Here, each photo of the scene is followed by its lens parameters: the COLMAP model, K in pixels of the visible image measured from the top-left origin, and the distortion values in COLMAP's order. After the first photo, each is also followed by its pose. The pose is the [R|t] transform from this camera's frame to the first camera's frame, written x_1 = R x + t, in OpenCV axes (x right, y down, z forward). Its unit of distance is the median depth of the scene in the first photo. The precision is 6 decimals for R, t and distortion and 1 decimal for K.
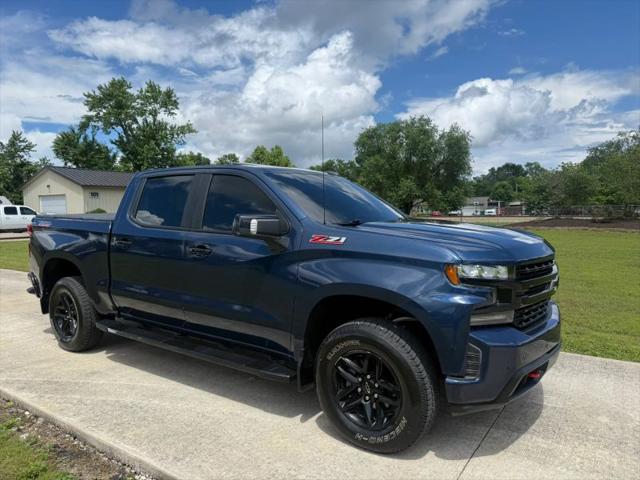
lens RADIAL K [[450.9, 0, 318.6], [0, 450.9, 243.0], [0, 0, 1]] dist [0.033443, -0.046725]
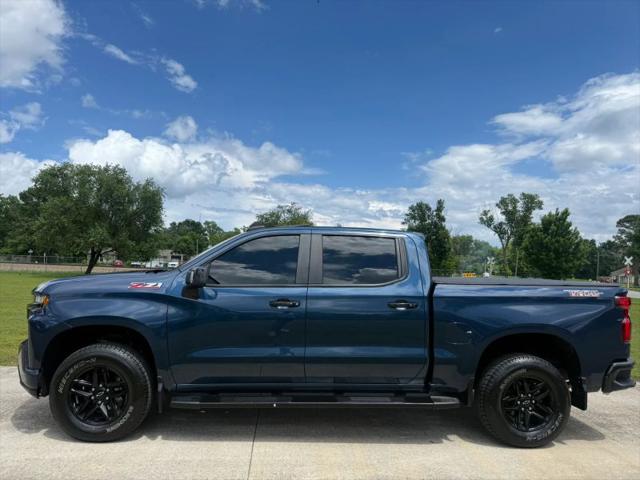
lens RADIAL K [[450.9, 0, 314.1], [0, 450.9, 245.6], [0, 0, 1]] dist [0.033443, -0.046725]
pose [[0.777694, 0.072554, 0.624443, -0.030119], [-0.004414, 0.993923, -0.109986, 0.001455], [-0.628628, 0.082779, 0.773288, -0.016329]]
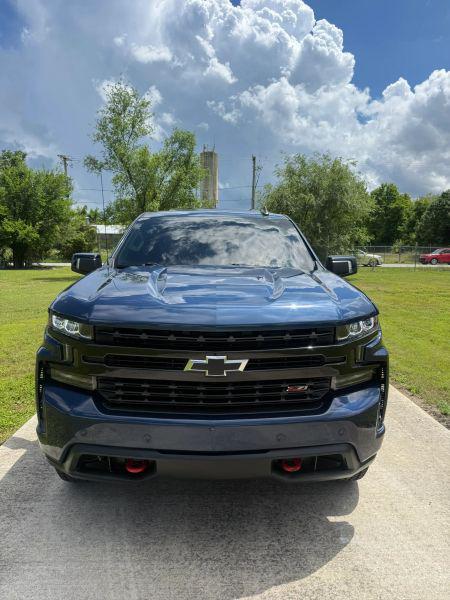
lens RADIAL K [[422.8, 0, 229.1], [0, 422.8, 308.9], [0, 0, 1]] dist [0.033443, -0.046725]
pose [[-0.603027, -0.106891, 0.790527, -0.044605], [0.055606, 0.982939, 0.175324, -0.008365], [-0.795781, 0.149683, -0.586795, 0.120921]]
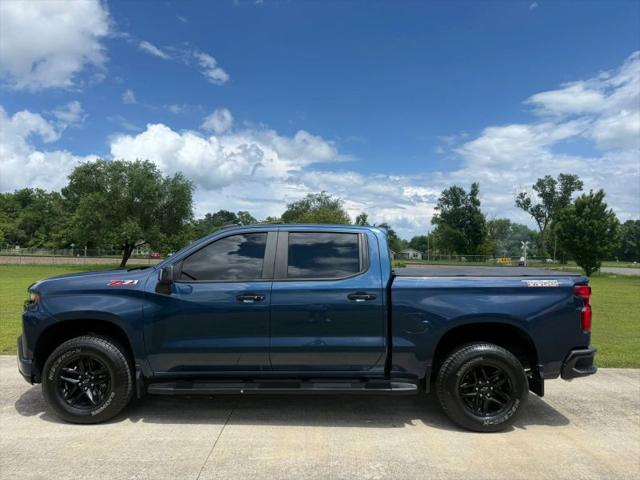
lens RADIAL K [[450.9, 0, 319.5], [0, 450.9, 240.6], [0, 0, 1]] dist [0.033443, -0.046725]
pose [[0.819876, 0.044799, 0.570786, -0.021907], [0.011089, 0.995504, -0.094063, 0.000327], [-0.572434, 0.083450, 0.815693, -0.029653]]
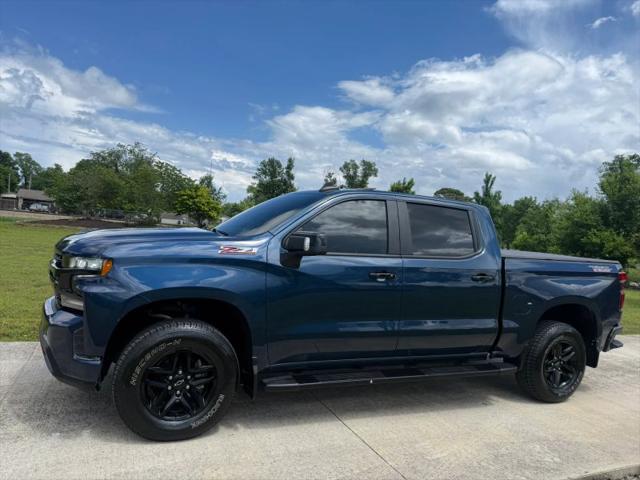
lens RADIAL K [[450.9, 0, 316.9], [0, 450.9, 257.4], [0, 0, 1]] dist [0.033443, -0.046725]
pose [[0.507468, 0.012860, 0.861575, -0.053365], [-0.042415, 0.999049, 0.010071, -0.000226], [-0.860626, -0.041654, 0.507531, 0.023915]]
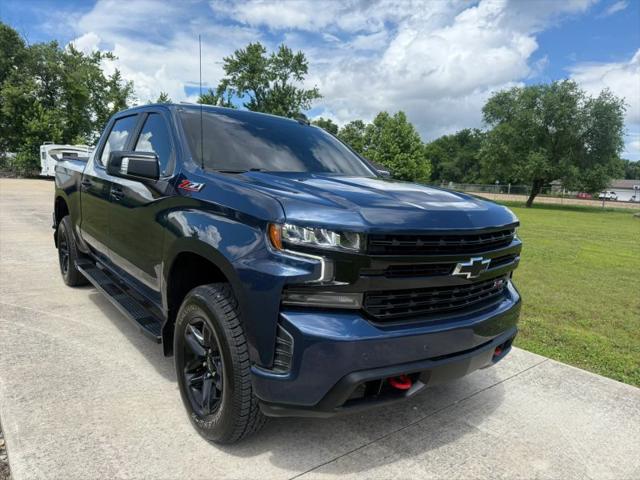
lens RADIAL K [[450.9, 0, 319.5], [0, 450.9, 241.8], [0, 0, 1]] dist [0.033443, -0.046725]
pose [[0.957937, 0.100198, -0.268919, 0.028950], [-0.082763, 0.993710, 0.075437, 0.000846], [0.274786, -0.050007, 0.960204, 0.014707]]
